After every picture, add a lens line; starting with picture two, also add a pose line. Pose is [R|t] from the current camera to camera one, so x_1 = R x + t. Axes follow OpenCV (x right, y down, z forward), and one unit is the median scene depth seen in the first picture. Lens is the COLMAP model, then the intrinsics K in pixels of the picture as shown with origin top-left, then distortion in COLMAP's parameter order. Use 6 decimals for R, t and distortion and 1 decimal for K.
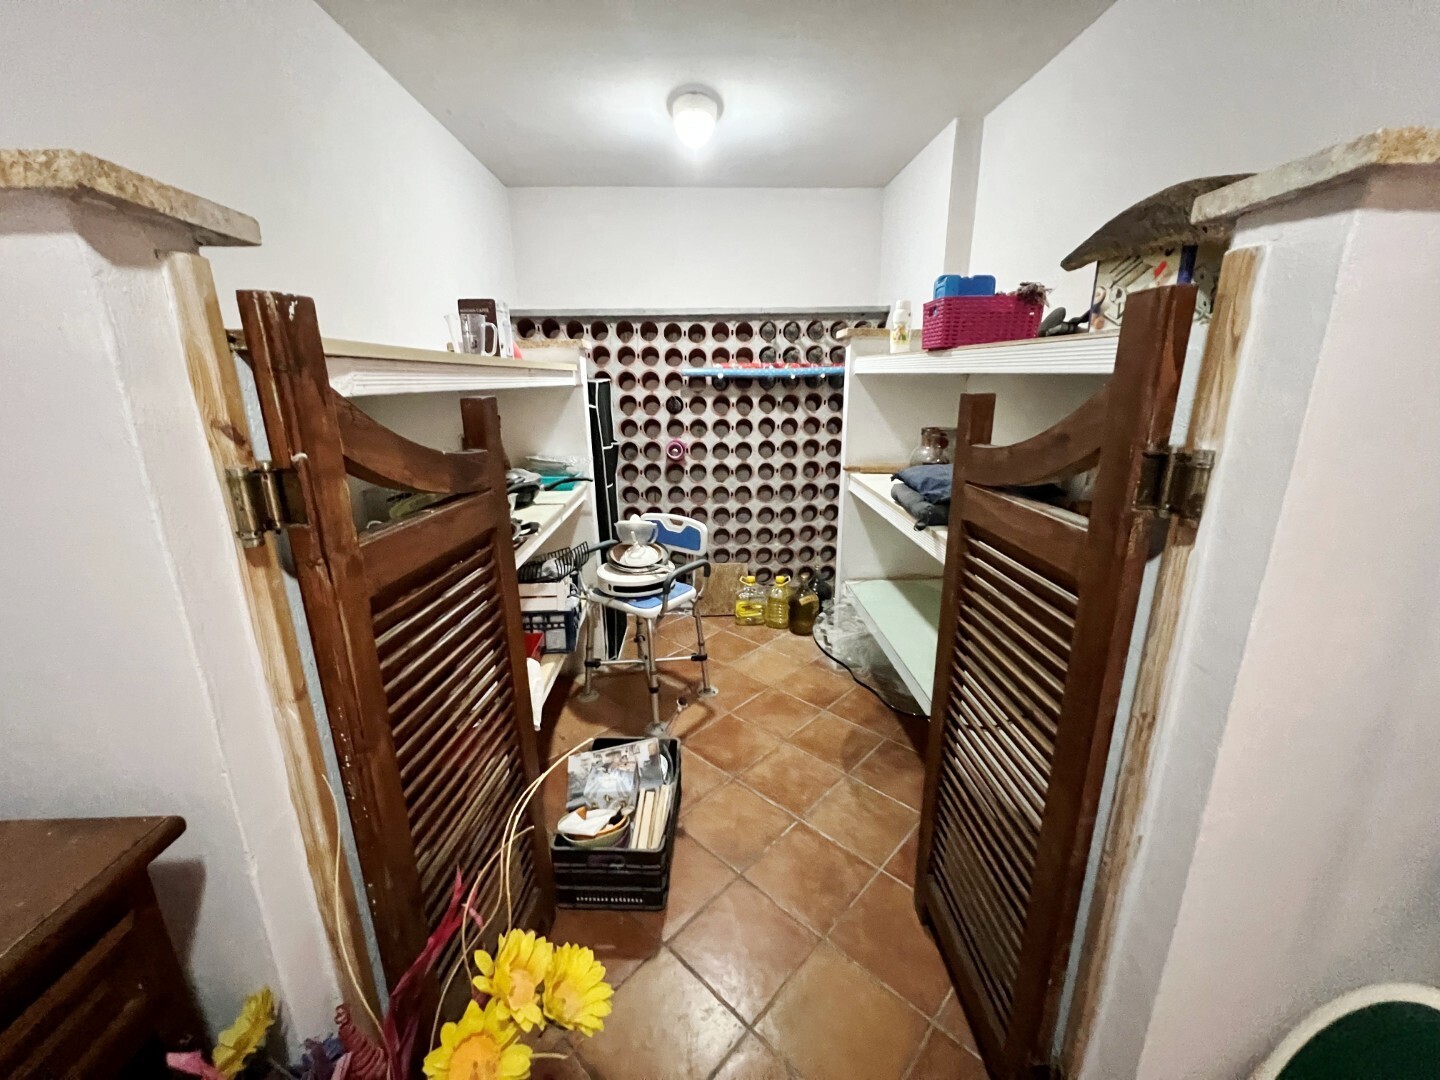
lens RADIAL K [[576.9, 0, 721.7], [0, 576.9, 534.4], [0, 0, 1]] dist [0.001058, 0.000237]
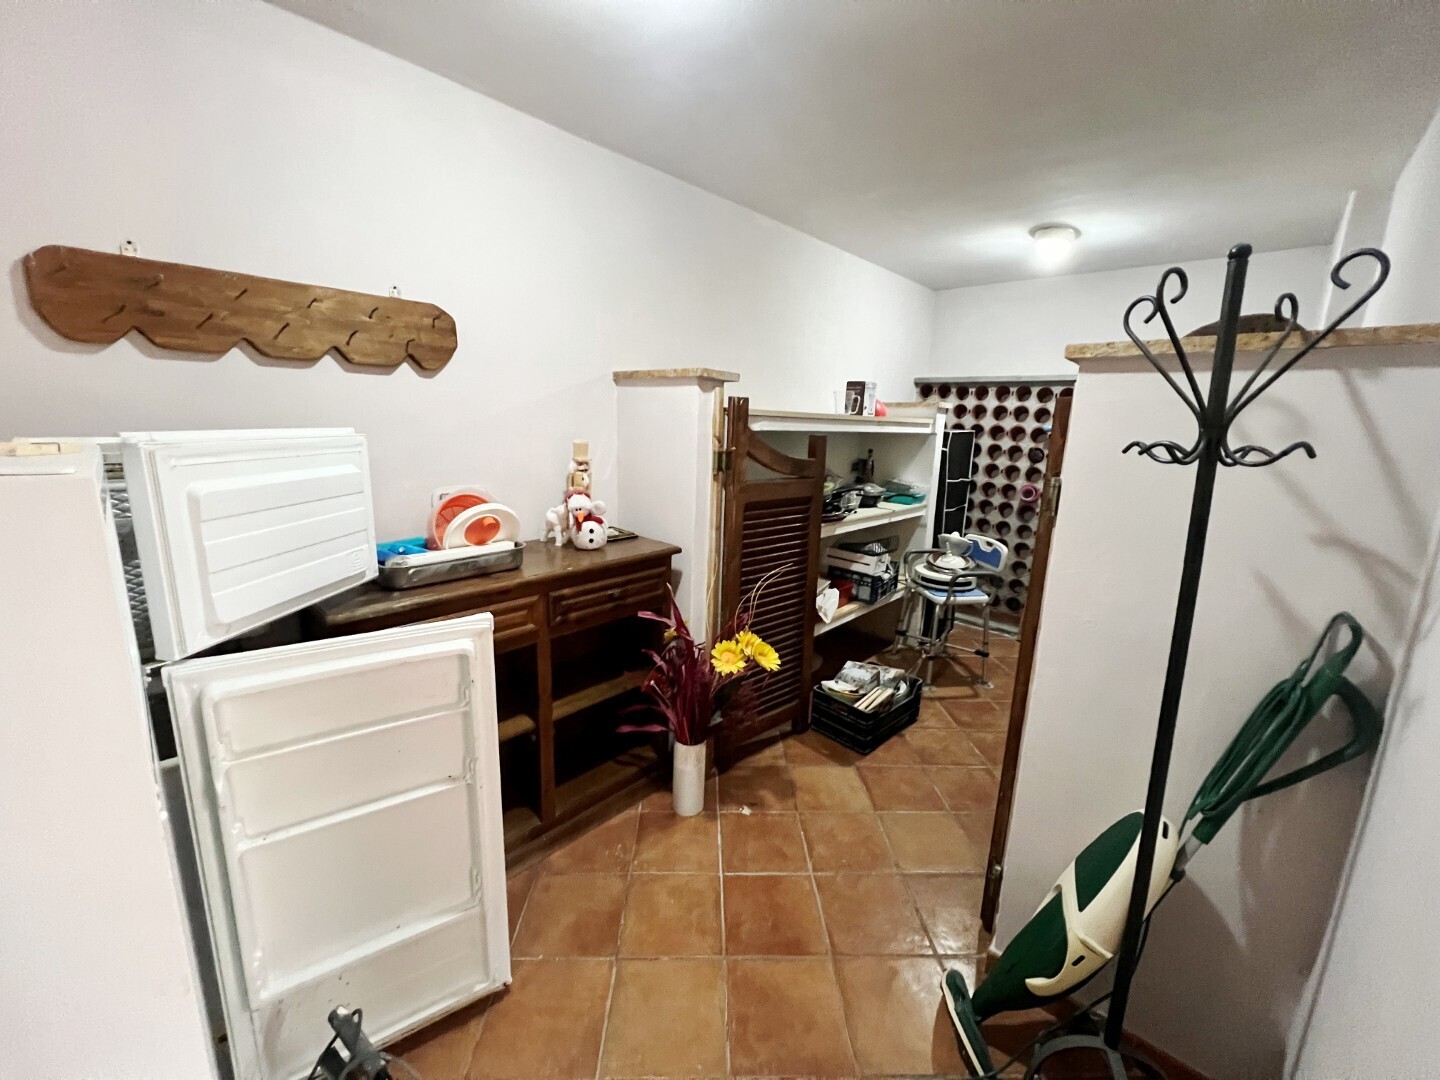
lens RADIAL K [[577.0, 0, 721.7], [0, 577.0, 533.8], [0, 0, 1]] dist [-0.002609, -0.000086]
pose [[0.711514, 0.174077, -0.680768, 0.402109], [-0.226421, 0.973951, 0.012399, 0.082233], [0.665193, 0.145318, 0.732394, -0.352510]]
